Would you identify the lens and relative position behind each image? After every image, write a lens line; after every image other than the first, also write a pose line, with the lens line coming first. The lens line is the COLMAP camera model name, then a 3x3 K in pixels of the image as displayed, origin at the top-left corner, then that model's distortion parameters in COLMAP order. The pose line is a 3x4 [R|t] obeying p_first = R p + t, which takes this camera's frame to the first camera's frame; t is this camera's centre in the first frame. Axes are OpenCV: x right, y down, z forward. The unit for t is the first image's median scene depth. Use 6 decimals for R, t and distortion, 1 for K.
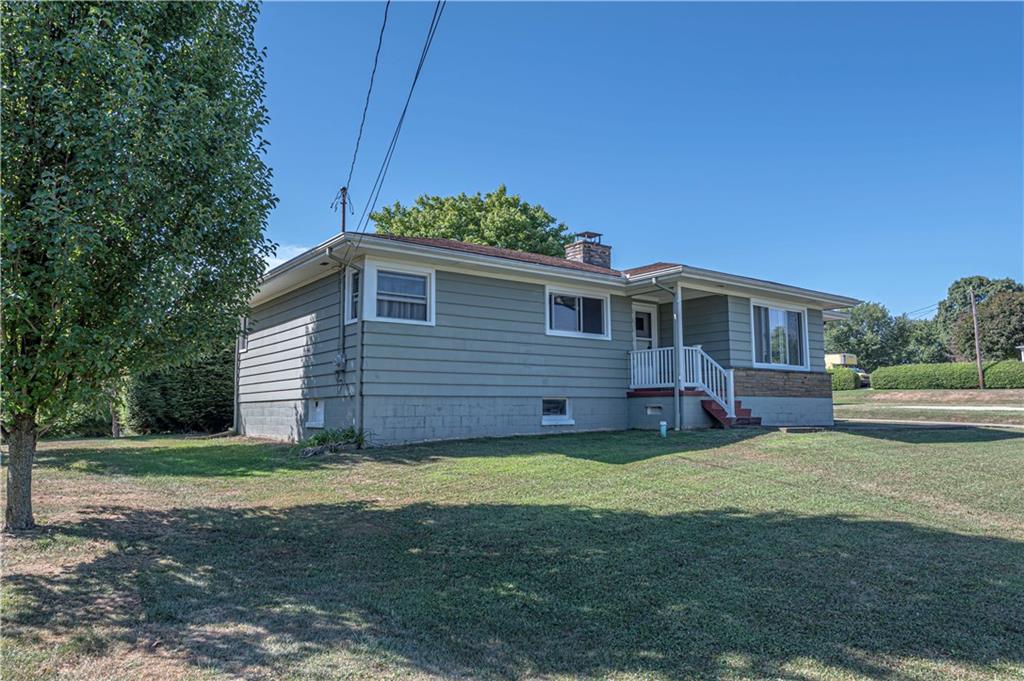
lens RADIAL K [[688.3, 0, 512.0], [0, 688.3, 340.5], [0, 0, 1]] dist [0.005305, 0.001100]
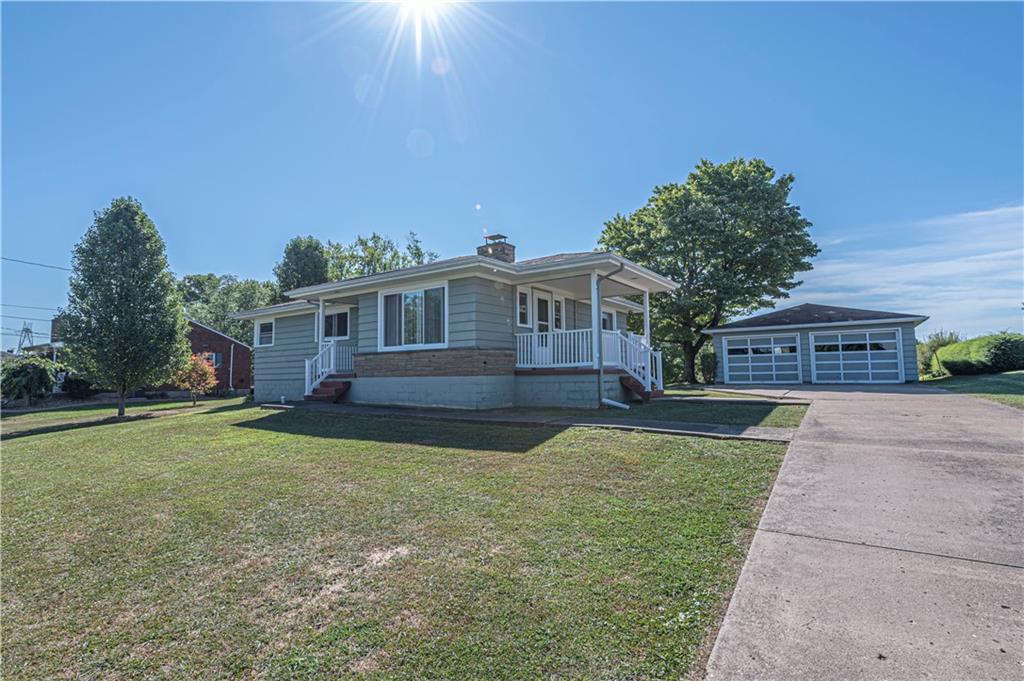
lens RADIAL K [[486.1, 0, 512.0], [0, 486.1, 340.5], [0, 0, 1]] dist [-0.000050, 0.000019]
pose [[0.323867, -0.065222, -0.943852, 1.337913], [0.114433, 0.992997, -0.029352, 0.078874], [0.939157, -0.098502, 0.329063, 1.067798]]
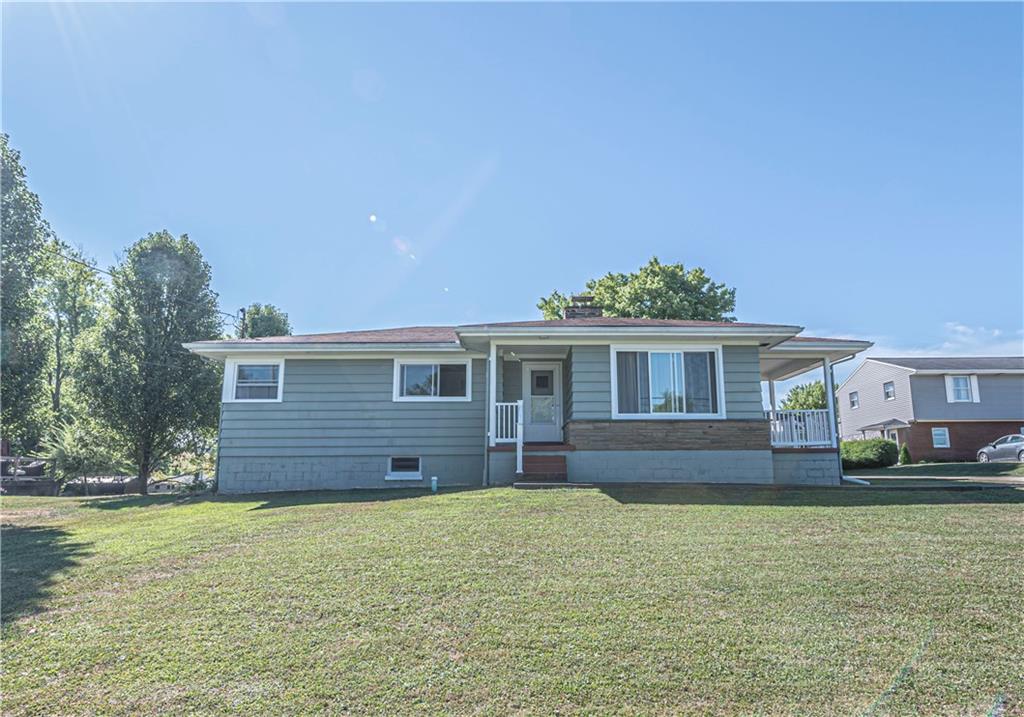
lens RADIAL K [[594.3, 0, 513.2], [0, 594.3, 382.5], [0, 0, 1]] dist [-0.003007, -0.000521]
pose [[0.805646, -0.091134, -0.585346, 0.806449], [0.063060, 0.995675, -0.068225, 0.041125], [0.589032, 0.018053, 0.807908, 0.314629]]
